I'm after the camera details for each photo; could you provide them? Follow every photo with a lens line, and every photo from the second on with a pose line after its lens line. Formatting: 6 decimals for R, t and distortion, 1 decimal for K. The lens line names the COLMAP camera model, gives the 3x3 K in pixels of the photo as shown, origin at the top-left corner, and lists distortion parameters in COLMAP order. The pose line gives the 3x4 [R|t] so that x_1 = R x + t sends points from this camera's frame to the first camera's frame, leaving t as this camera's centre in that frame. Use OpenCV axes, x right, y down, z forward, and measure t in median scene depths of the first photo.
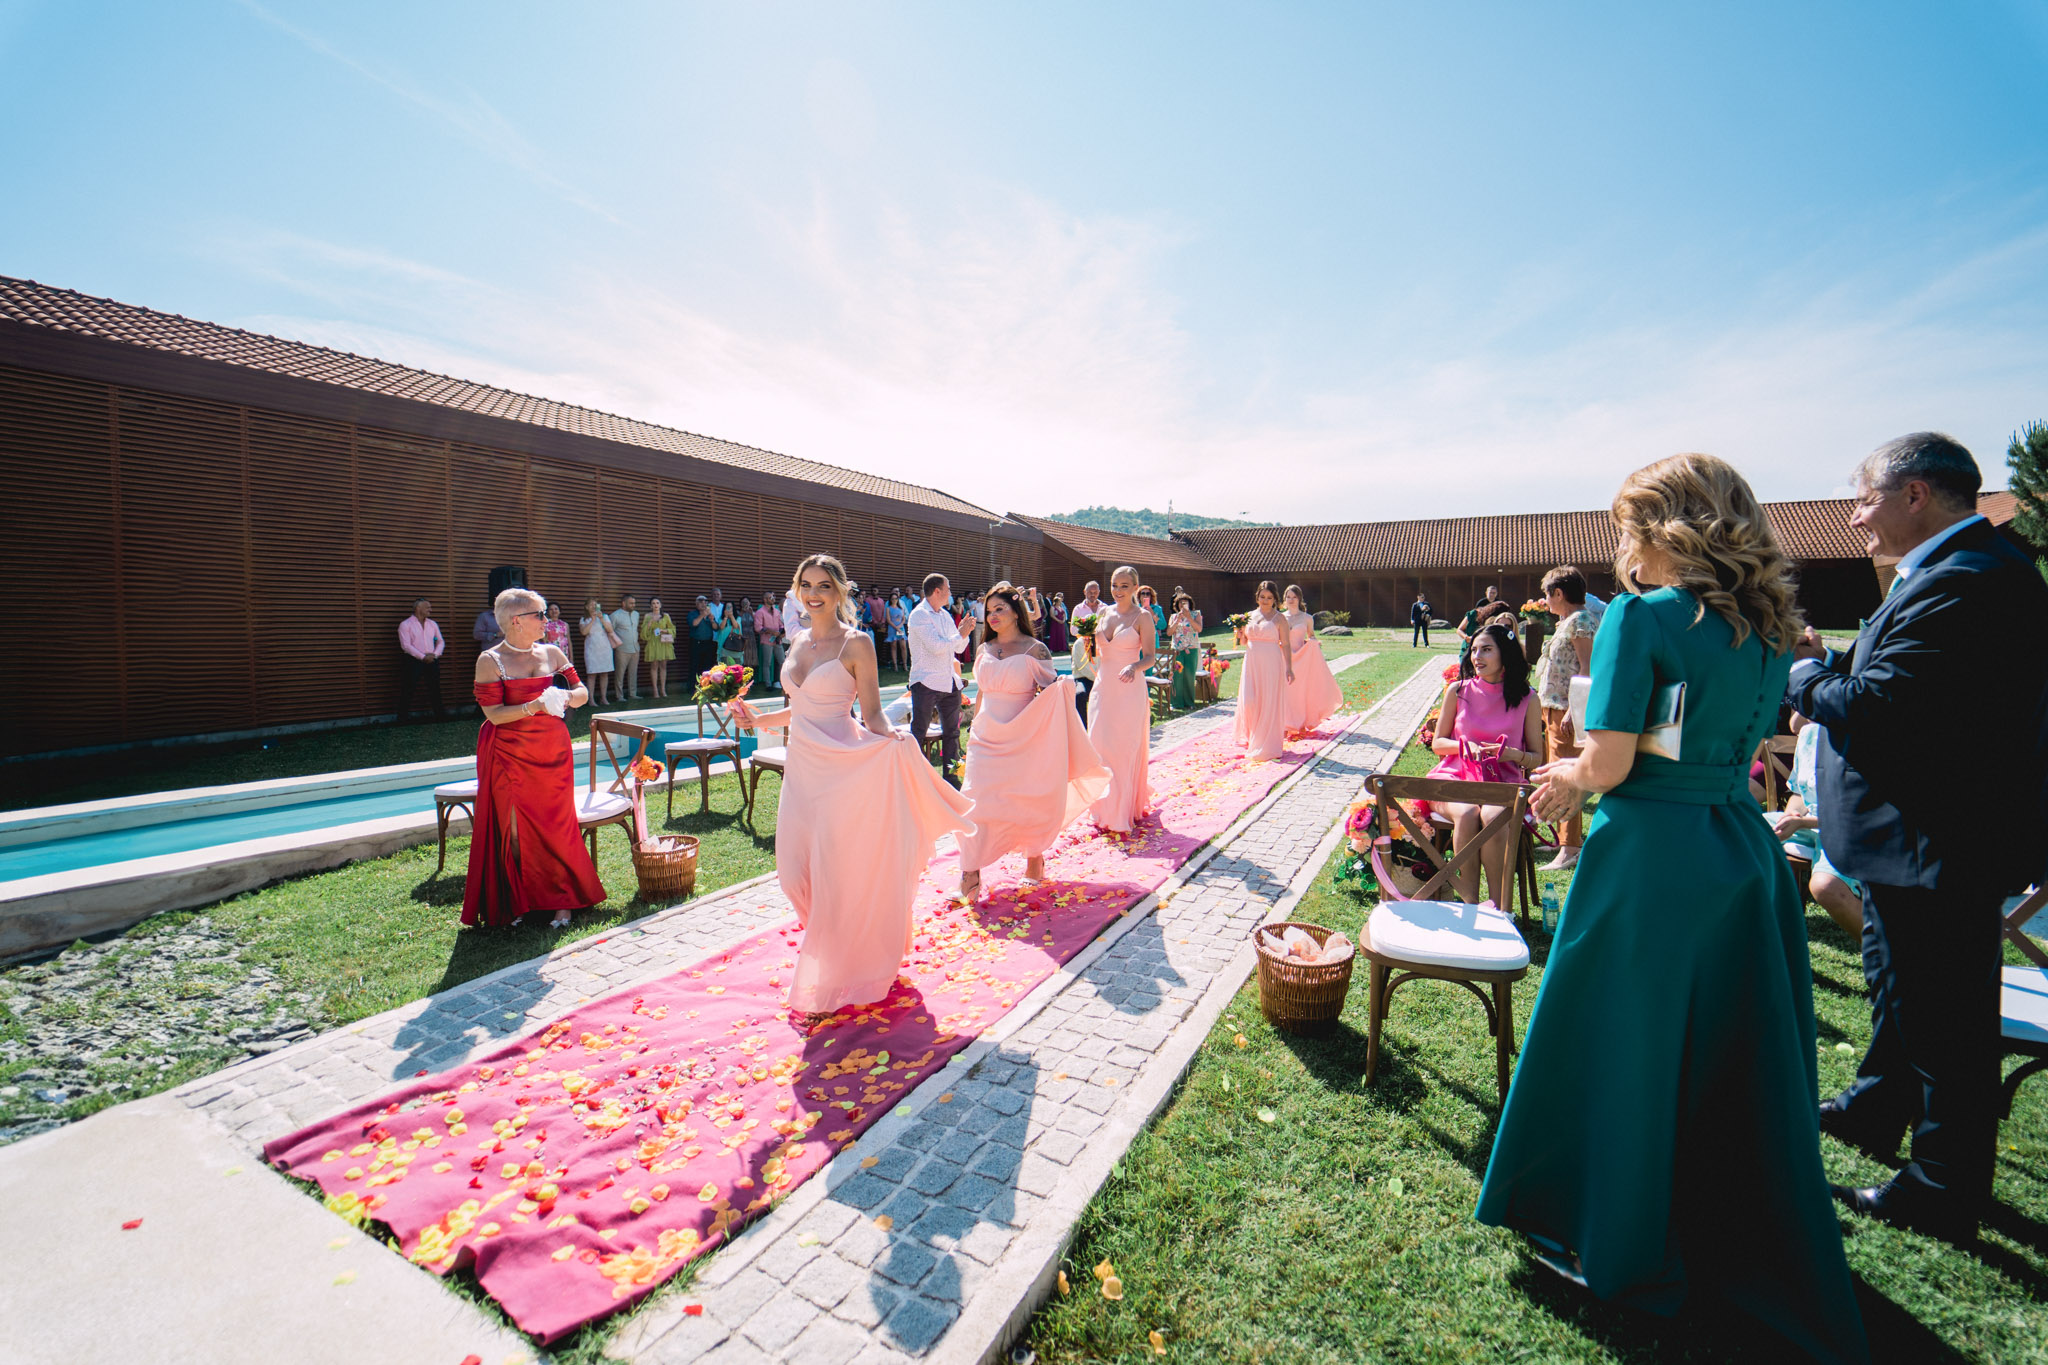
lens RADIAL K [[805.7, 0, 1024.0], [0, 805.7, 682.5], [0, 0, 1]] dist [-0.000057, -0.000093]
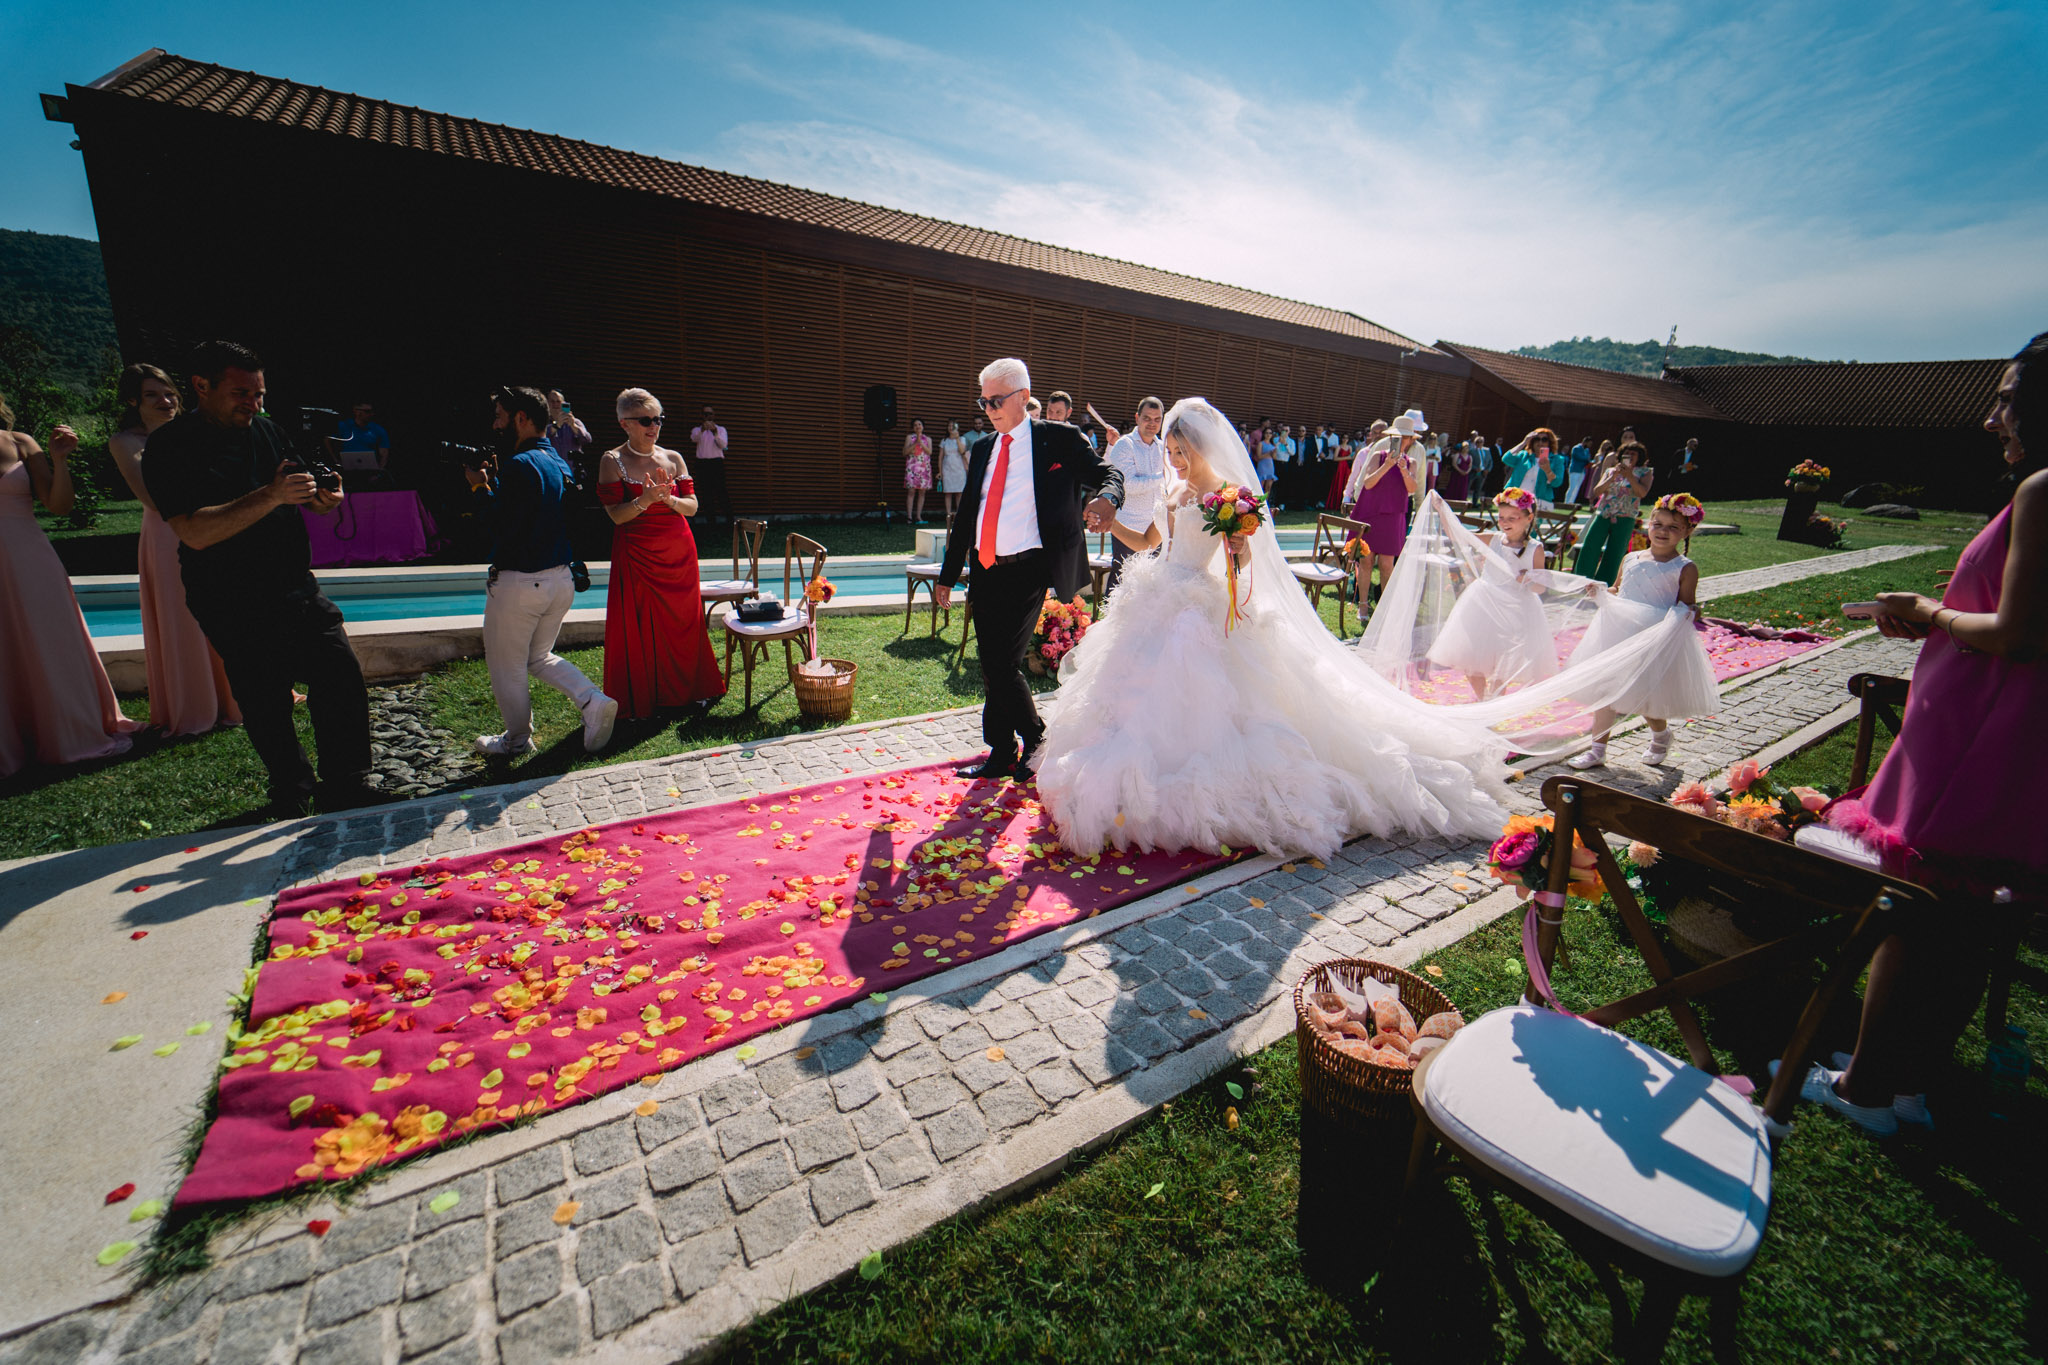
lens RADIAL K [[805.7, 0, 1024.0], [0, 805.7, 682.5], [0, 0, 1]] dist [-0.000057, -0.000093]
pose [[0.899705, 0.168335, -0.402733, 0.174976], [-0.086740, 0.973194, 0.213001, -0.014134], [0.427793, -0.156705, 0.890189, 0.216154]]
